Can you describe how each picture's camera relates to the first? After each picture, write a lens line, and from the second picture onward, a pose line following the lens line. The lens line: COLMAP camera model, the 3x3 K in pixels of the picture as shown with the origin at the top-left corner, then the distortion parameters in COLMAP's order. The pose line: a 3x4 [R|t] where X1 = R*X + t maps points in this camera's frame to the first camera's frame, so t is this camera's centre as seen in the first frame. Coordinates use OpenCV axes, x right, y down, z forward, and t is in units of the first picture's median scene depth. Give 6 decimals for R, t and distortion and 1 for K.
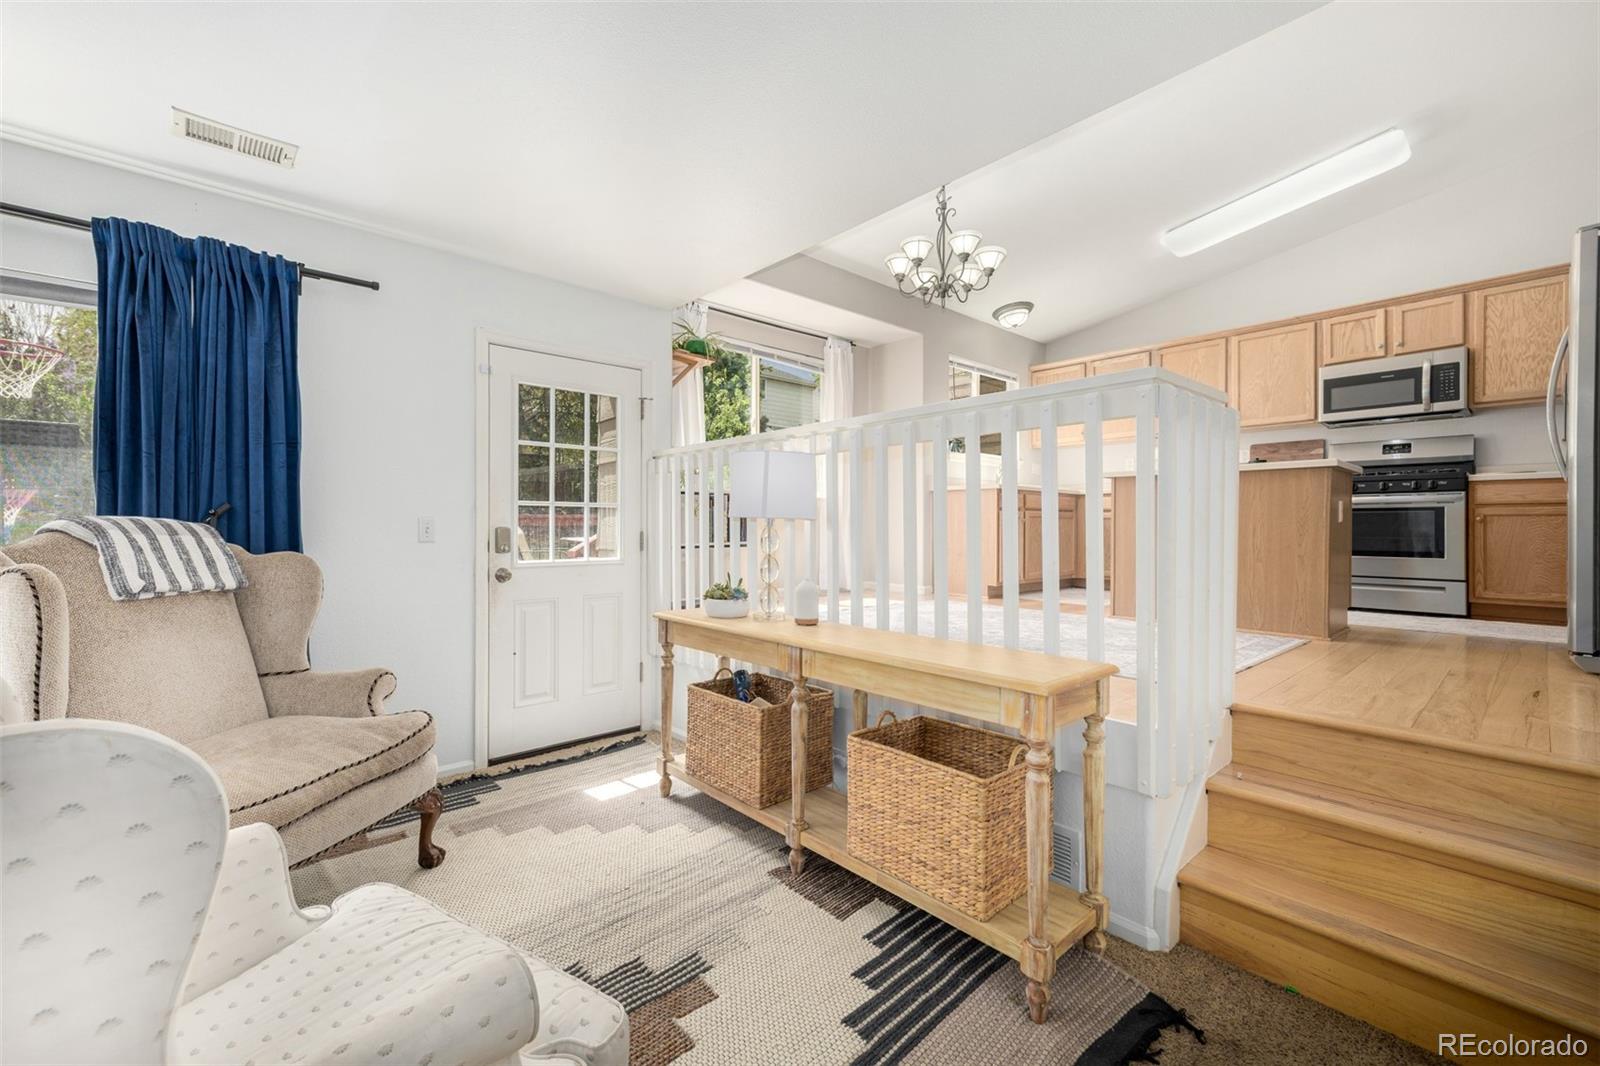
lens RADIAL K [[663.2, 0, 792.6], [0, 663.2, 529.9], [0, 0, 1]] dist [0.010262, 0.001879]
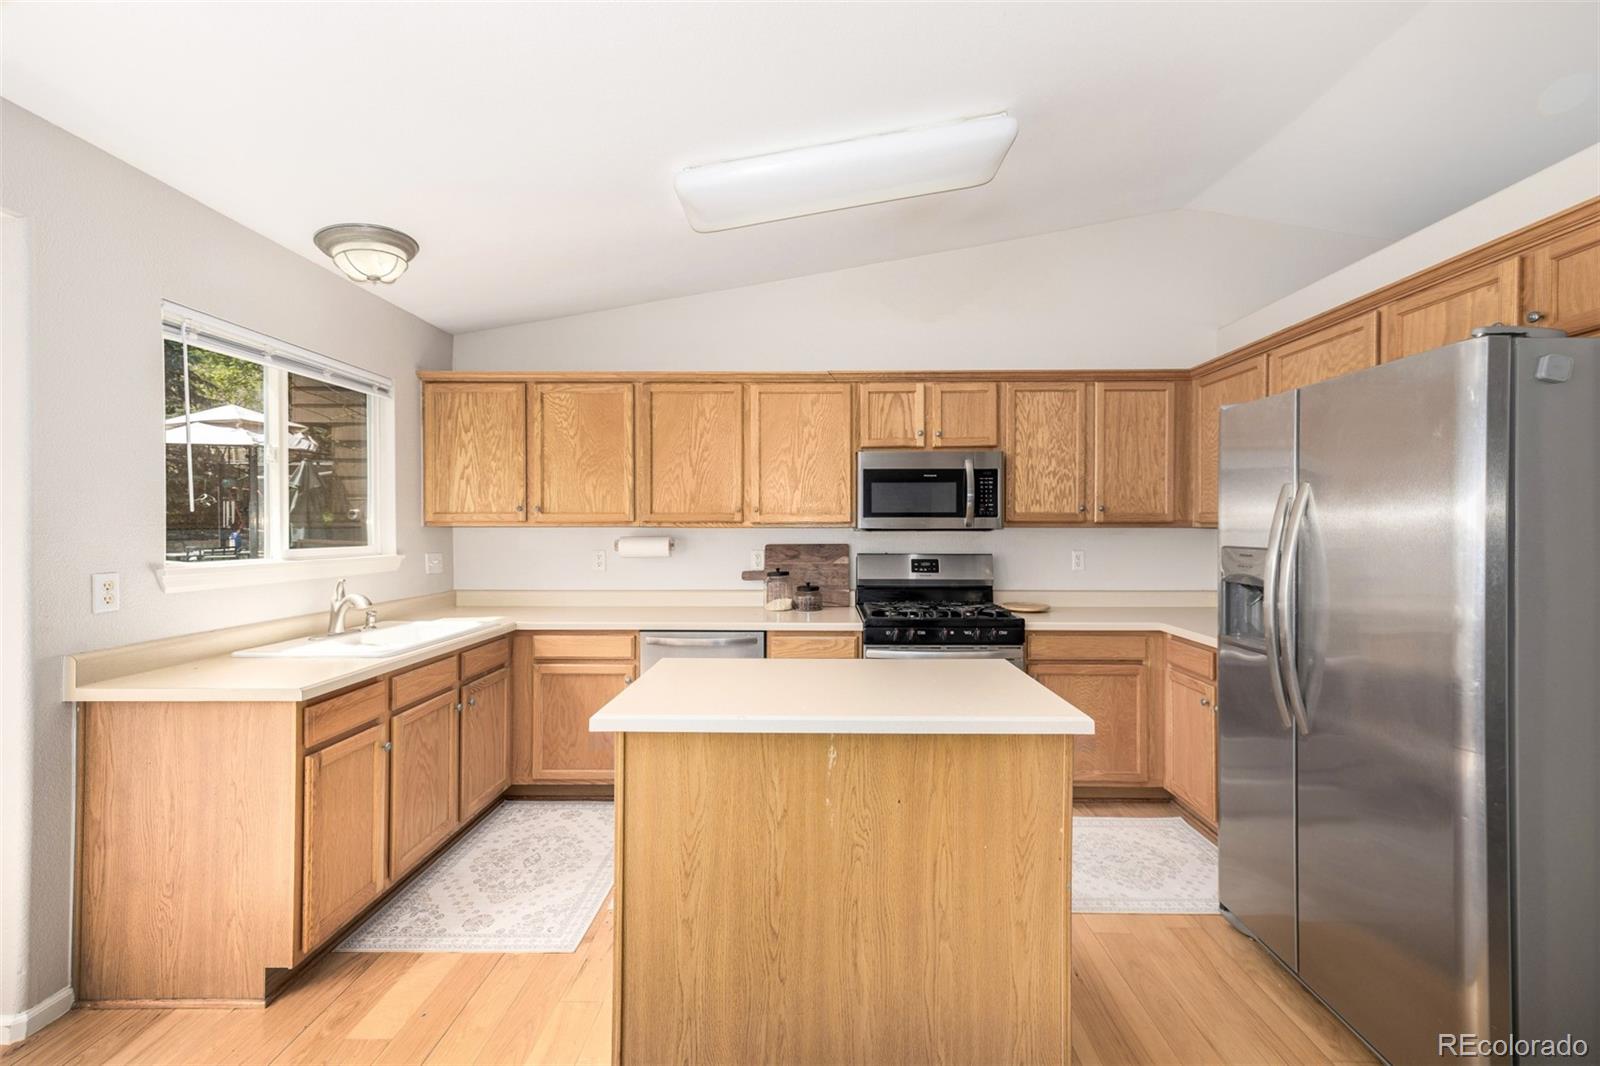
lens RADIAL K [[663.2, 0, 811.2], [0, 663.2, 532.4], [0, 0, 1]] dist [0.010262, 0.001879]
pose [[0.674608, -0.004496, 0.738162, 0.265167], [0.006342, 0.999980, 0.000295, -0.174800], [-0.738149, 0.004483, 0.674623, 0.627538]]
